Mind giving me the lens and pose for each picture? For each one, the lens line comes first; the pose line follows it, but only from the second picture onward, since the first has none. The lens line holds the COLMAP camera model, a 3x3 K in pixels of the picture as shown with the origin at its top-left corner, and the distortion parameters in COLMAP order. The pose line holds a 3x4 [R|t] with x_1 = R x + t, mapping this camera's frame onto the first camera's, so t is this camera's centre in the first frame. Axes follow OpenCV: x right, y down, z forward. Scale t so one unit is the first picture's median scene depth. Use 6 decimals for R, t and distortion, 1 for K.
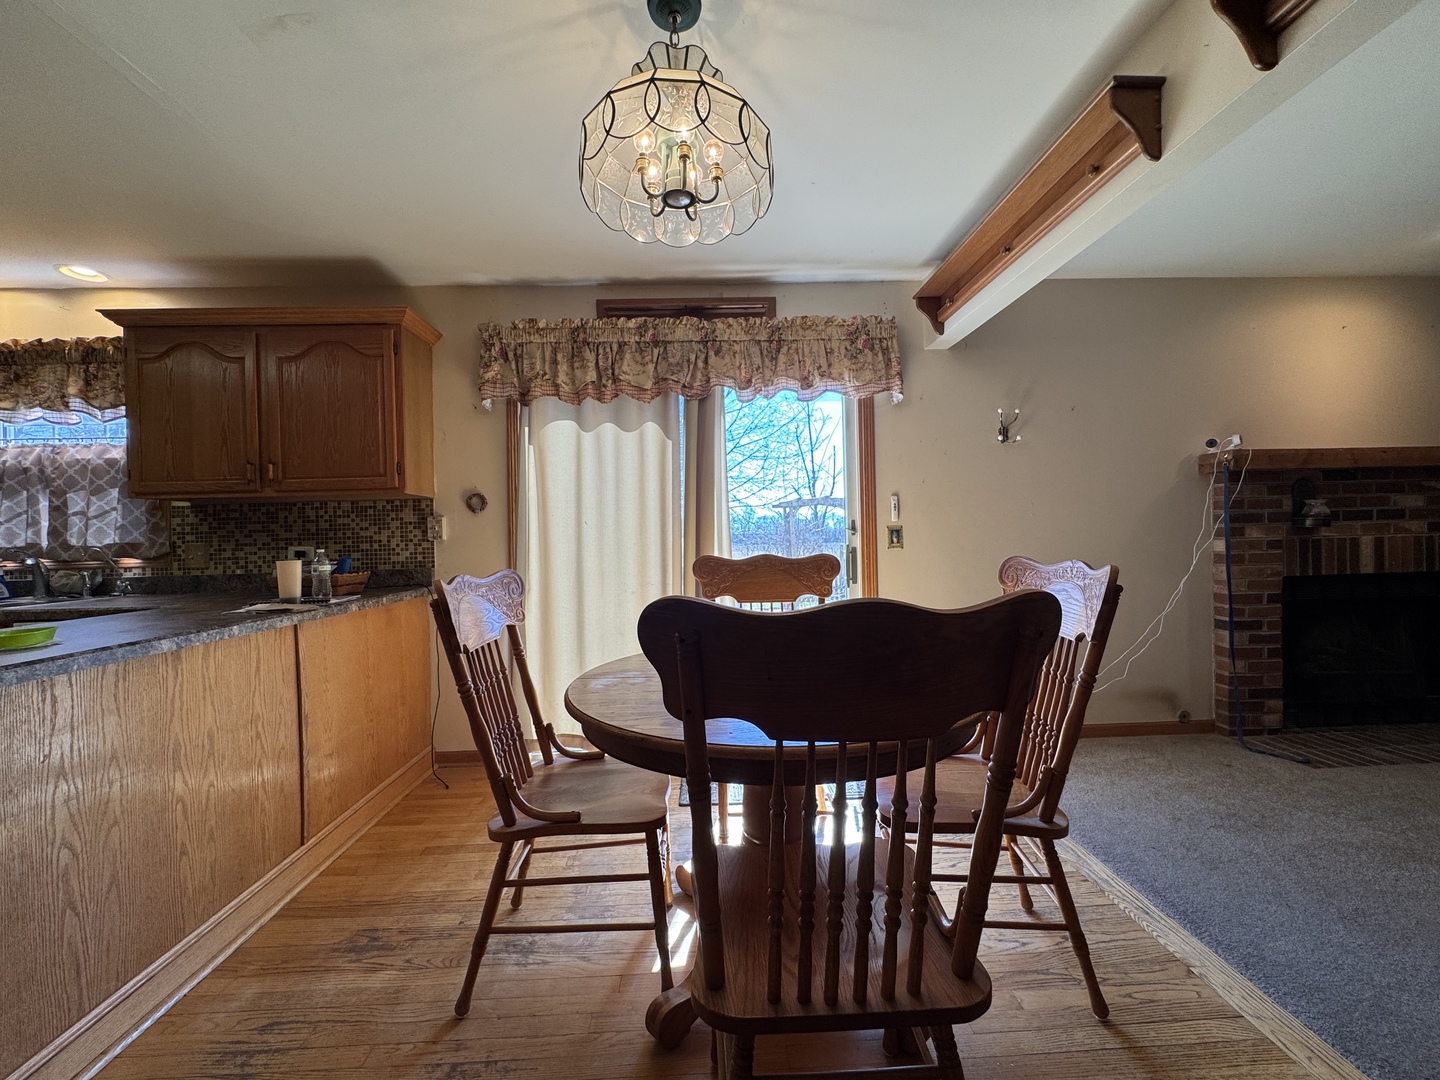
lens RADIAL K [[575.8, 0, 719.7], [0, 575.8, 537.6], [0, 0, 1]] dist [-0.001768, 0.000556]
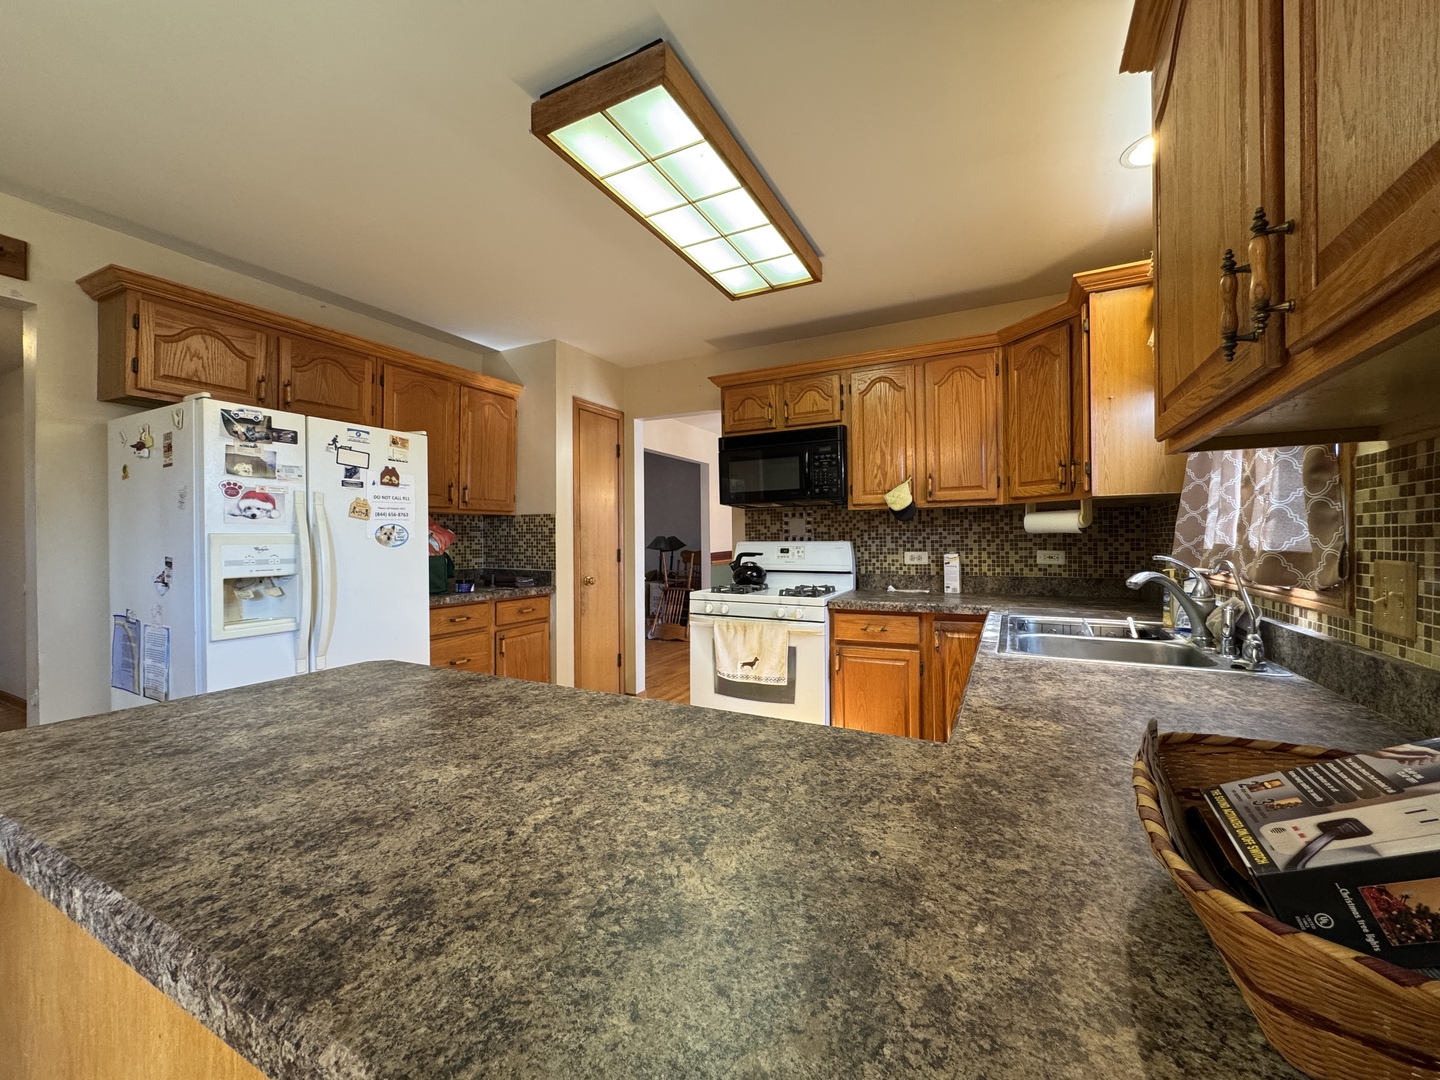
lens RADIAL K [[575.8, 0, 721.7], [0, 575.8, 536.7], [0, 0, 1]] dist [-0.001768, 0.000556]
pose [[-0.489491, 0.026177, -0.871615, -0.430213], [0.015398, 0.999653, 0.021374, -0.017828], [0.871872, -0.002959, -0.489724, 0.824507]]
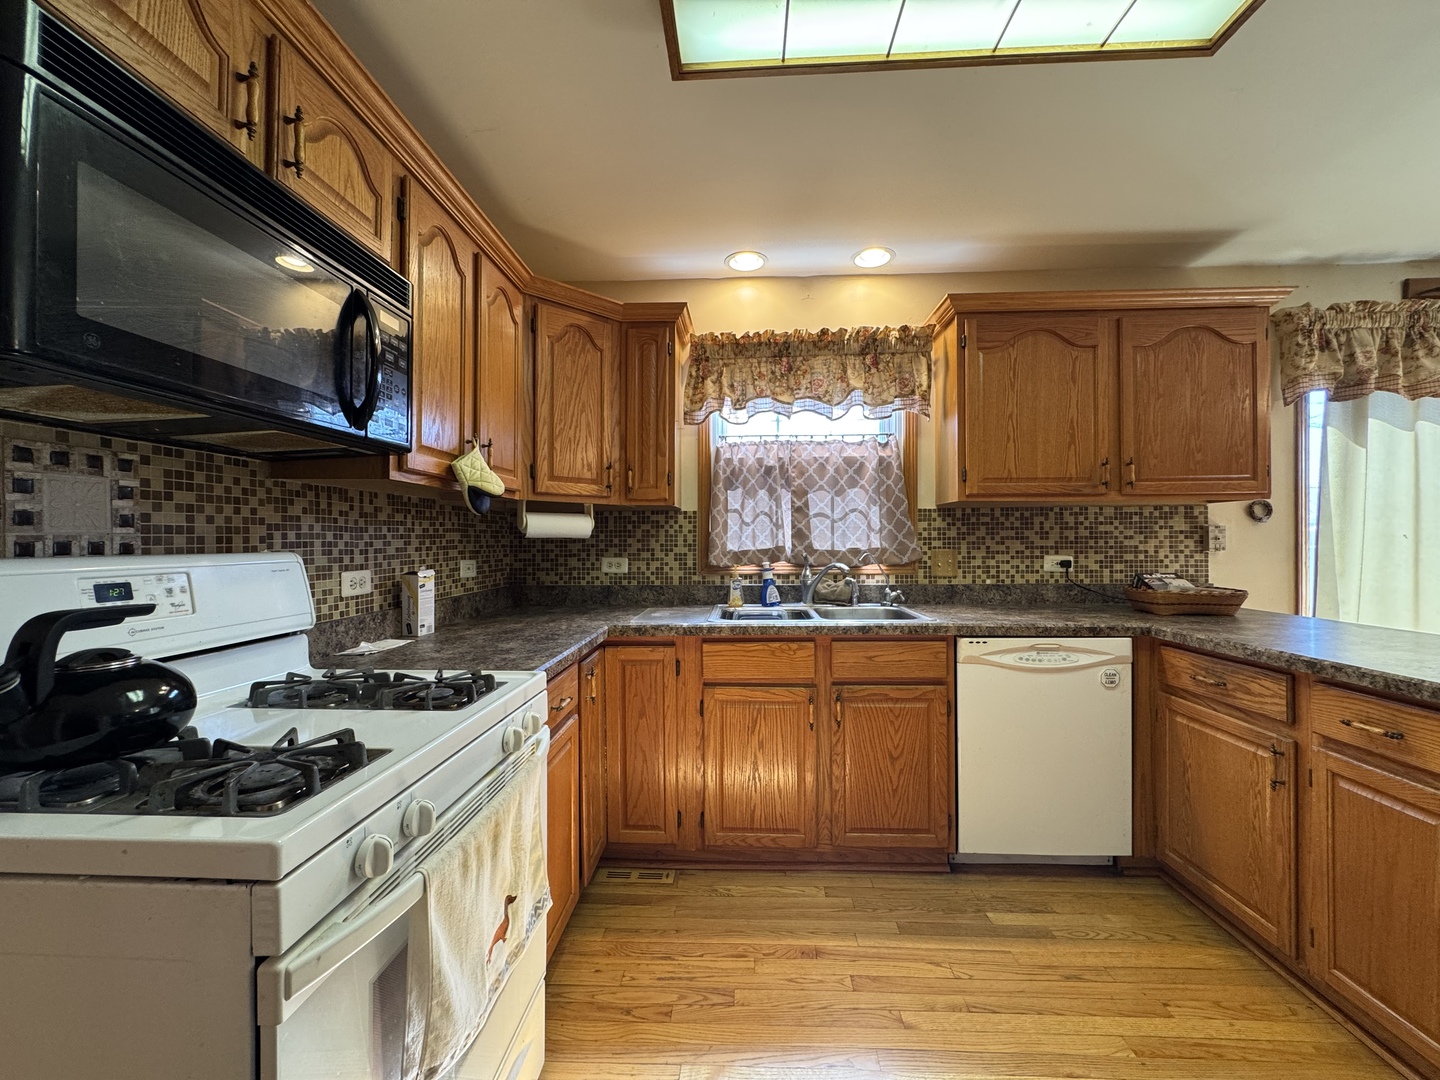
lens RADIAL K [[575.8, 0, 718.3], [0, 575.8, 541.8], [0, 0, 1]] dist [-0.001768, 0.000556]
pose [[0.996156, 0.020848, -0.085082, -1.192372], [-0.020865, 0.999782, 0.000690, 0.004286], [0.085077, 0.001088, 0.996374, 0.048765]]
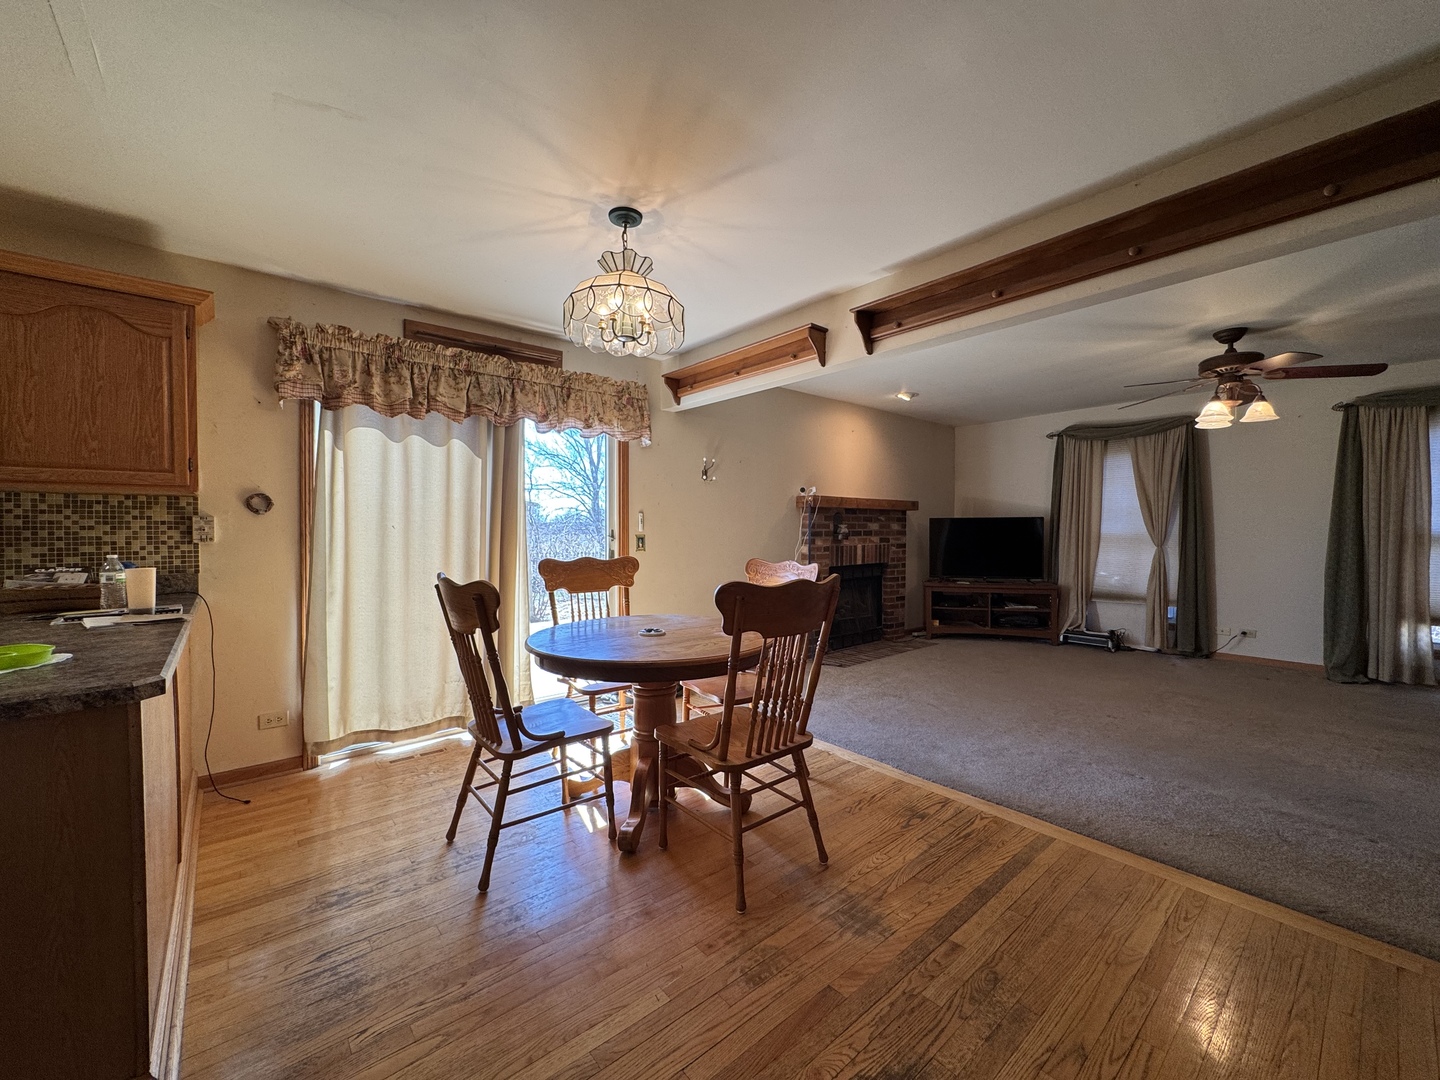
lens RADIAL K [[575.8, 0, 716.6], [0, 575.8, 536.4], [0, 0, 1]] dist [-0.001768, 0.000556]
pose [[0.790242, 0.015251, 0.612605, -0.412764], [-0.018293, 0.999832, -0.001294, -0.018995], [-0.612521, -0.010184, 0.790389, -0.209375]]
